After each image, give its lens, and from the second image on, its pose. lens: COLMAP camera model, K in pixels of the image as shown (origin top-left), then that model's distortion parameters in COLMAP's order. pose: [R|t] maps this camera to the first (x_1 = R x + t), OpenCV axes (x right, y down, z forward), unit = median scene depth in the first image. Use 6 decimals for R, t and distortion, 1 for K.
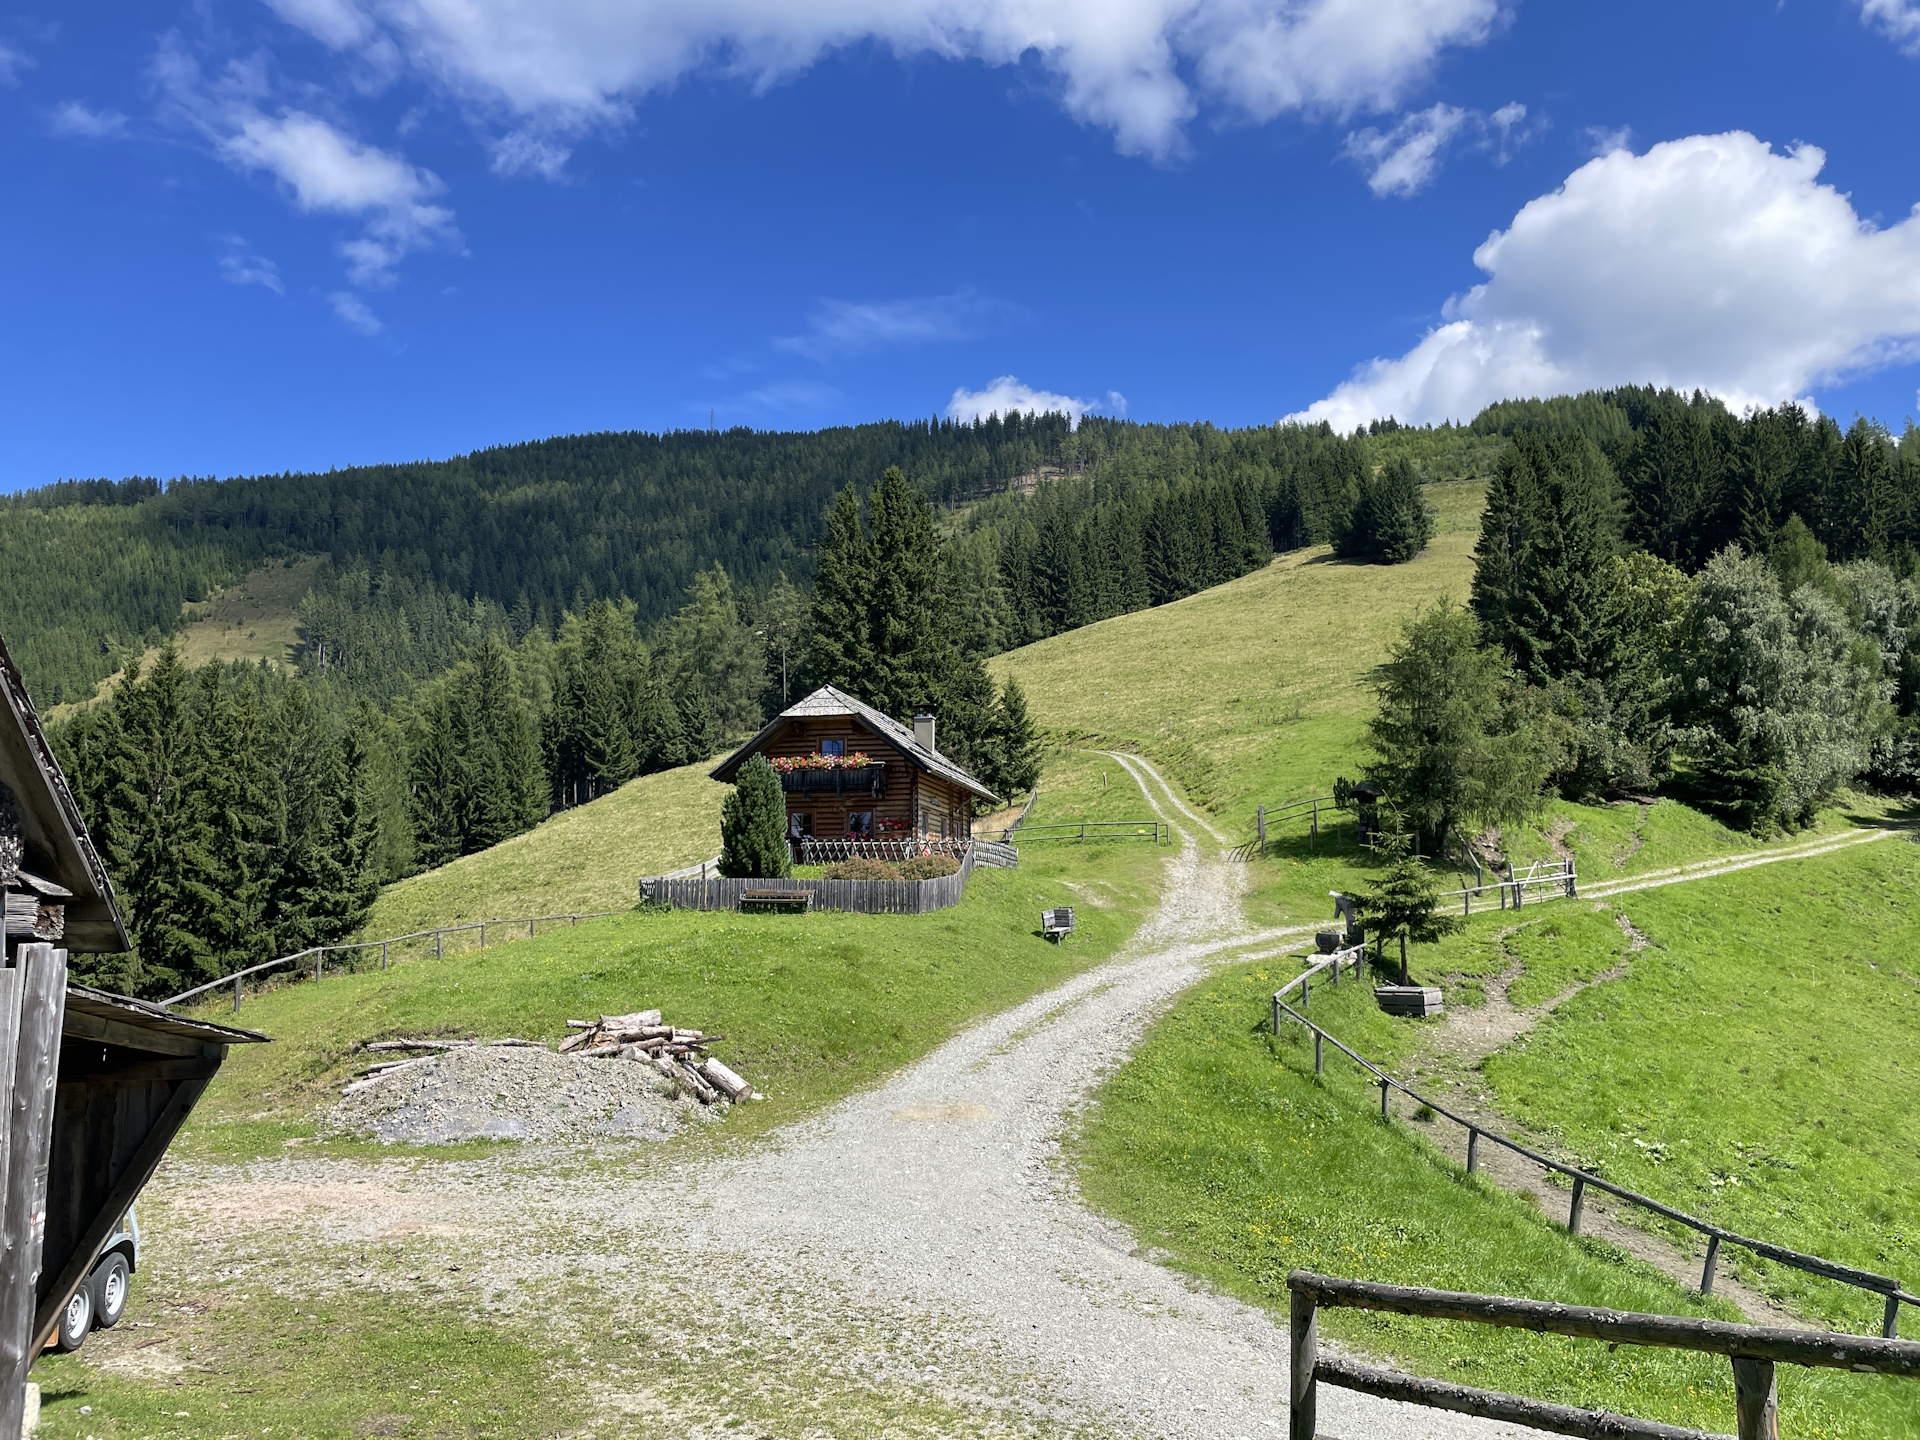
lens RADIAL K [[1432.5, 0, 960.0], [0, 1432.5, 720.0], [0, 0, 1]] dist [0.083150, -0.118378]
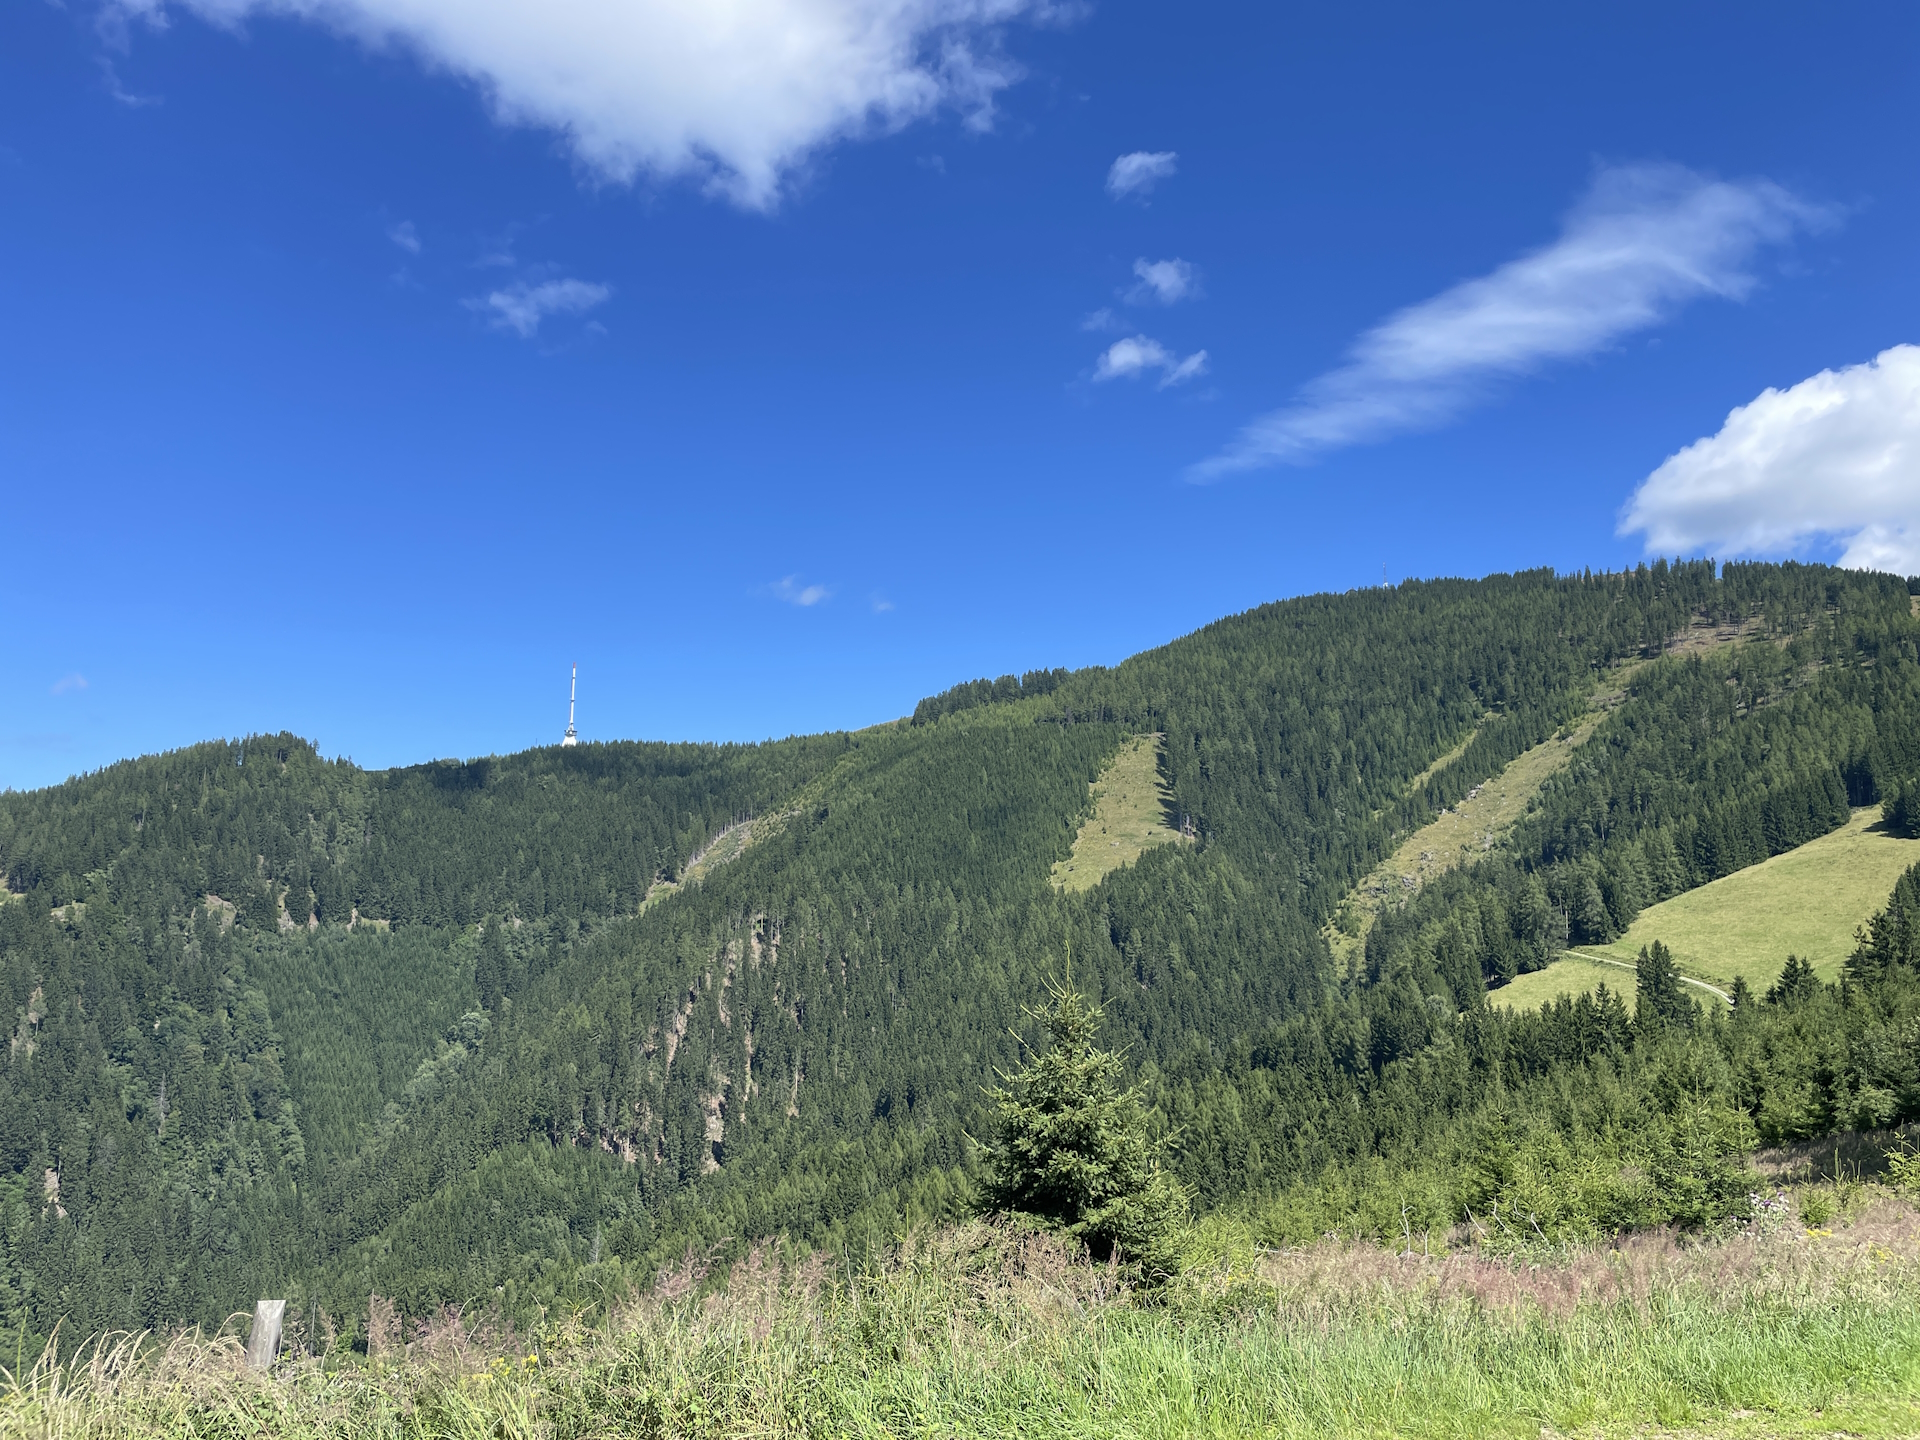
lens RADIAL K [[1432.5, 0, 960.0], [0, 1432.5, 720.0], [0, 0, 1]] dist [0.083150, -0.118378]
pose [[0.913618, -0.054885, -0.402853, -0.049222], [0.047949, 0.998477, -0.027292, -0.239498], [0.403737, 0.005619, 0.914858, -1.039853]]
